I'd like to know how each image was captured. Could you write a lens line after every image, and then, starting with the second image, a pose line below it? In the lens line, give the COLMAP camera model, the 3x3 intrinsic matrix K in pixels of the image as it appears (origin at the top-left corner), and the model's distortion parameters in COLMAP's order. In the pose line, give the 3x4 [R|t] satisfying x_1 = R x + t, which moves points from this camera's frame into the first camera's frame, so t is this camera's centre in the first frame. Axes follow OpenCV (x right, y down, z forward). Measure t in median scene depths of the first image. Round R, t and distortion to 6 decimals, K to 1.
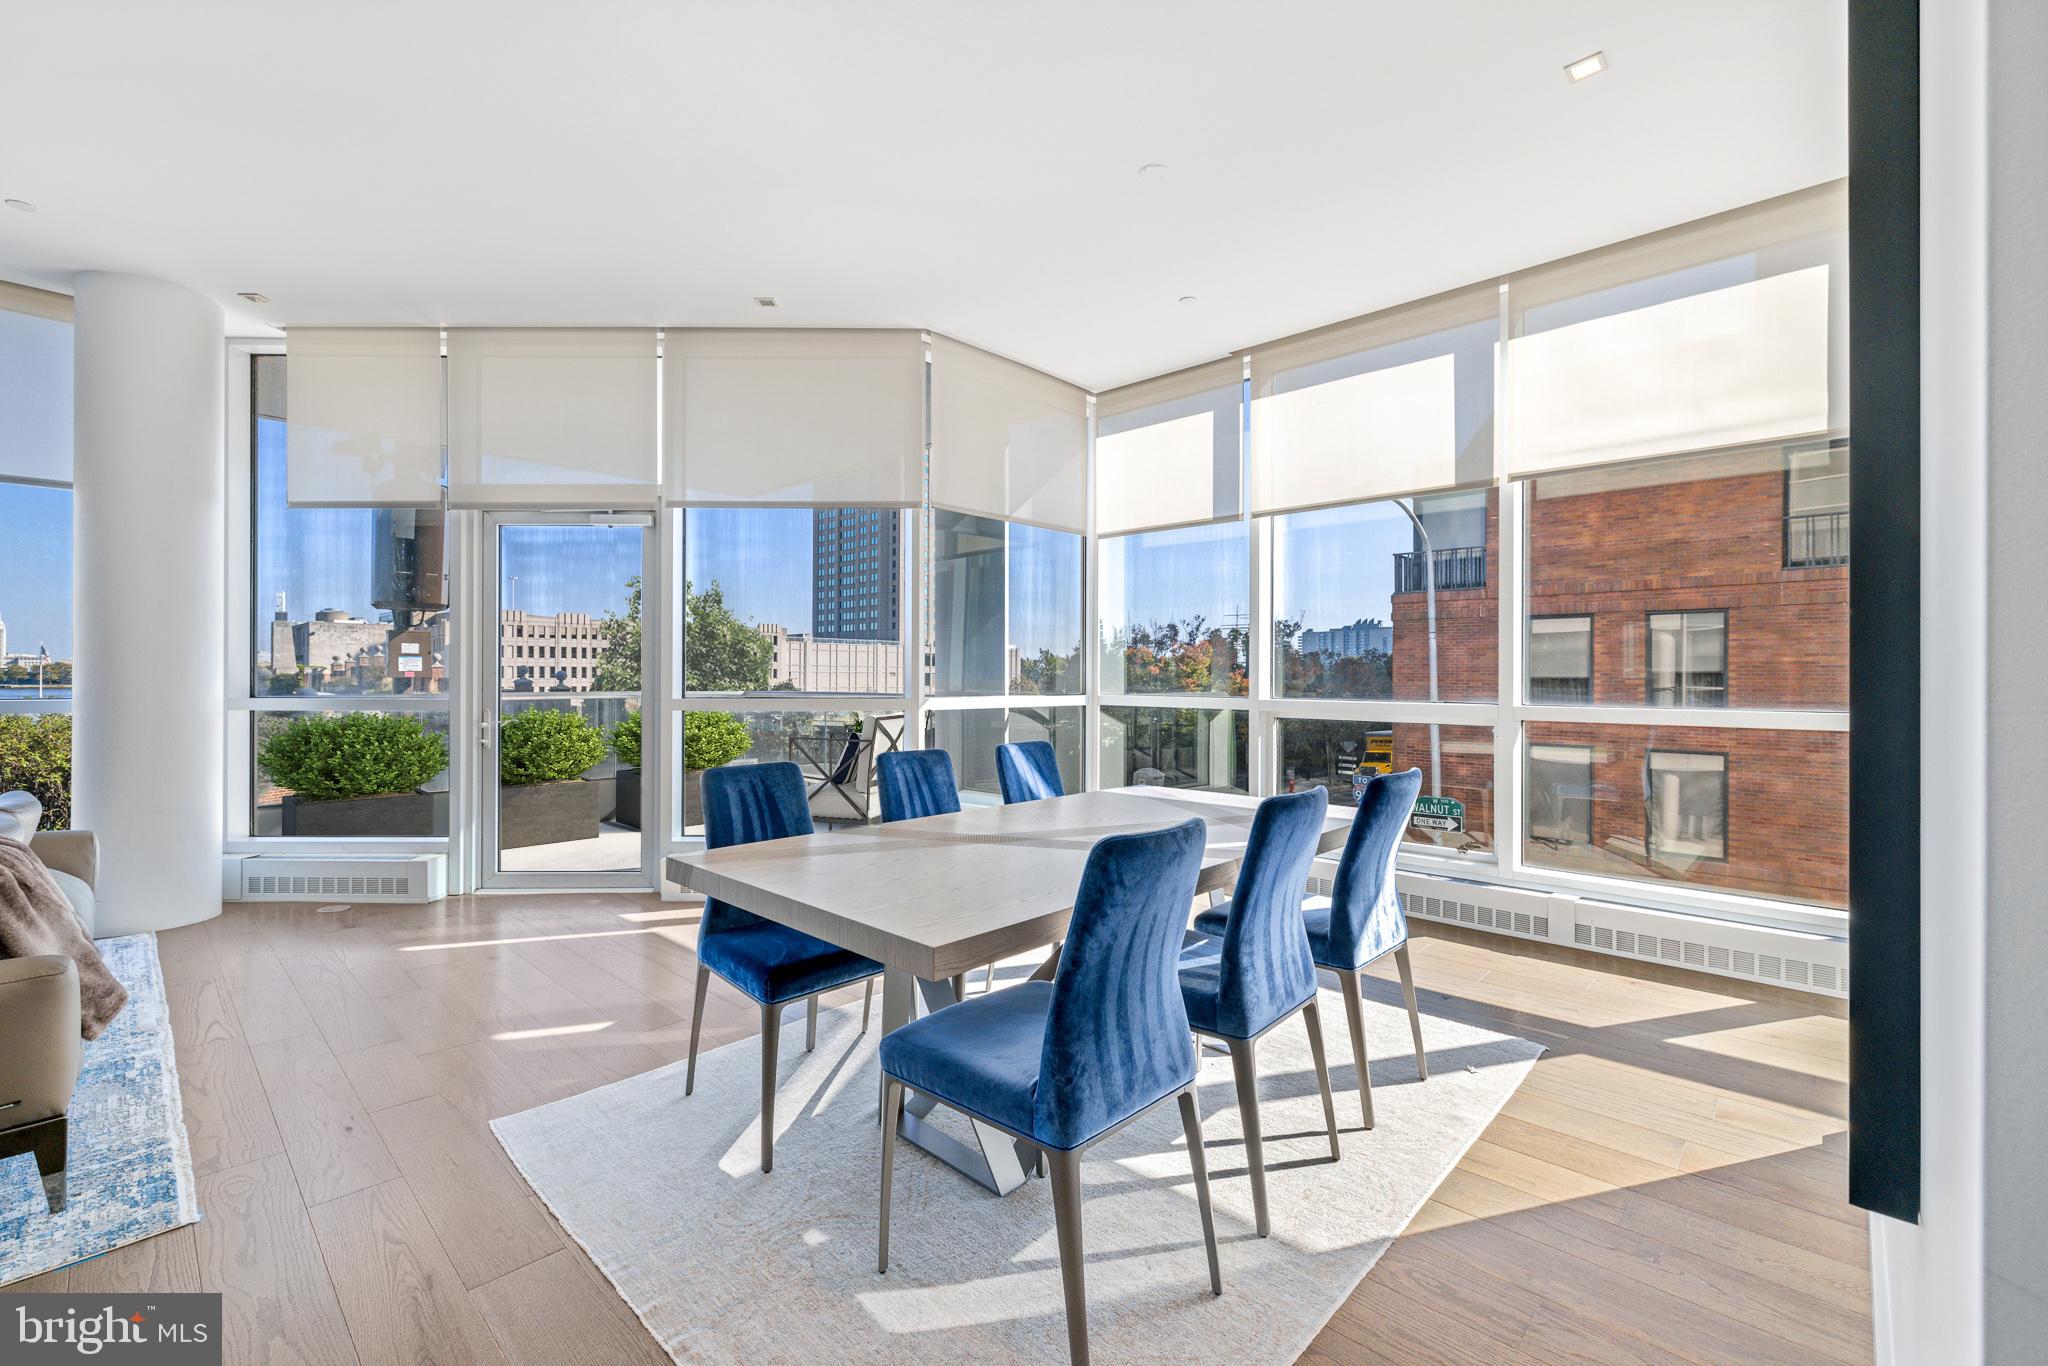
lens RADIAL K [[868.1, 0, 1017.4], [0, 868.1, 679.4], [0, 0, 1]] dist [0.002216, -0.000395]
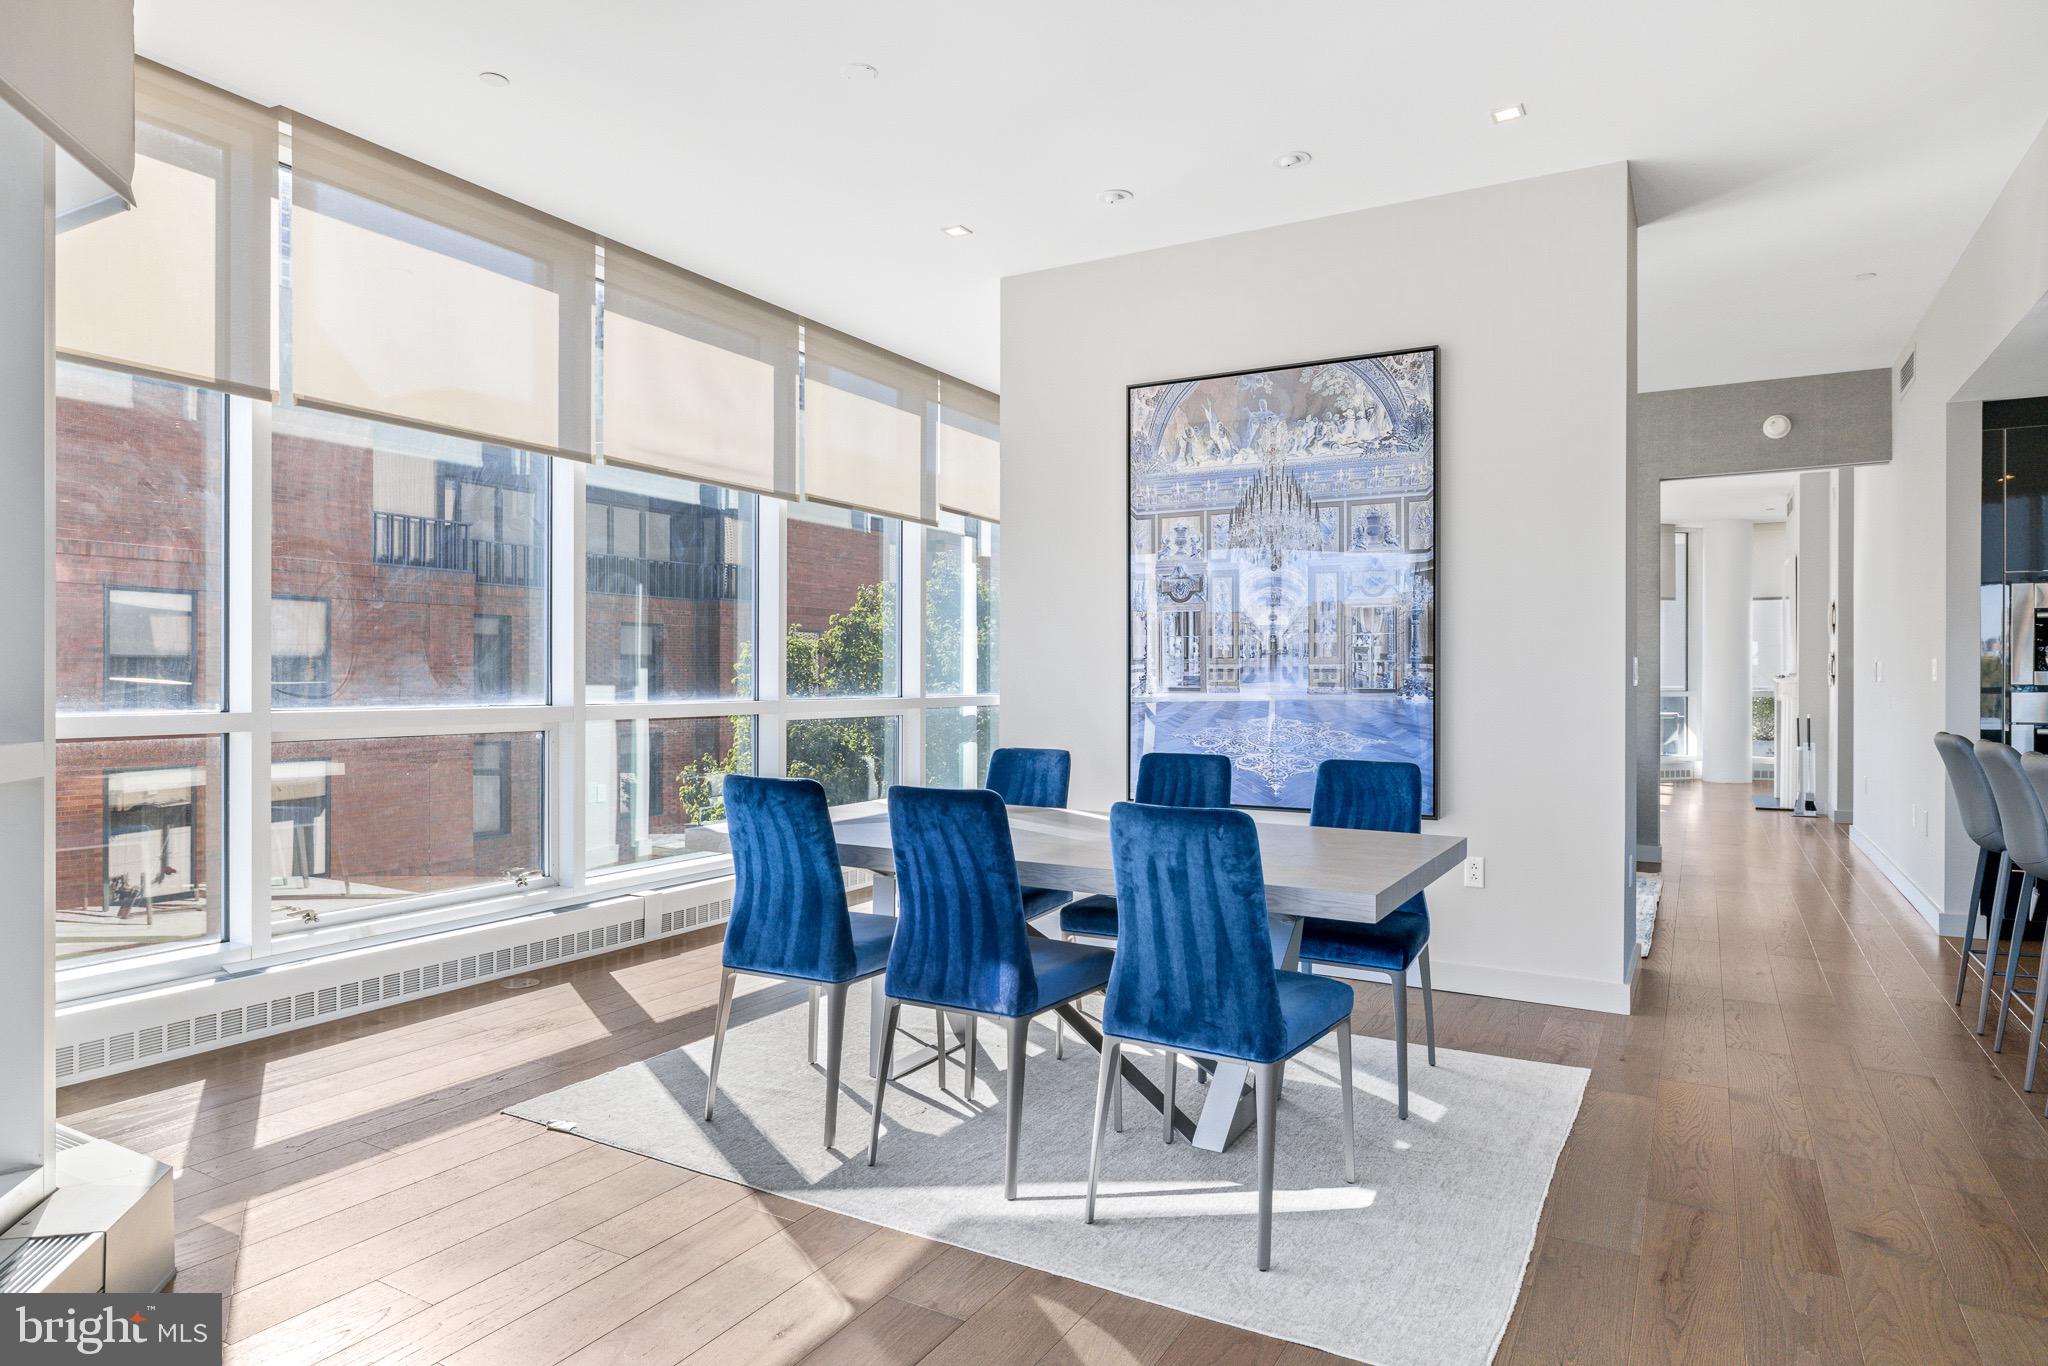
lens RADIAL K [[1193.7, 0, 1049.1], [0, 1193.7, 672.7], [0, 0, 1]] dist [0.003586, 0.000049]
pose [[-0.252139, -0.001155, 0.967690, -0.192382], [-0.000726, 0.999999, 0.001005, -0.001276], [-0.967691, -0.000449, -0.252140, 0.198913]]
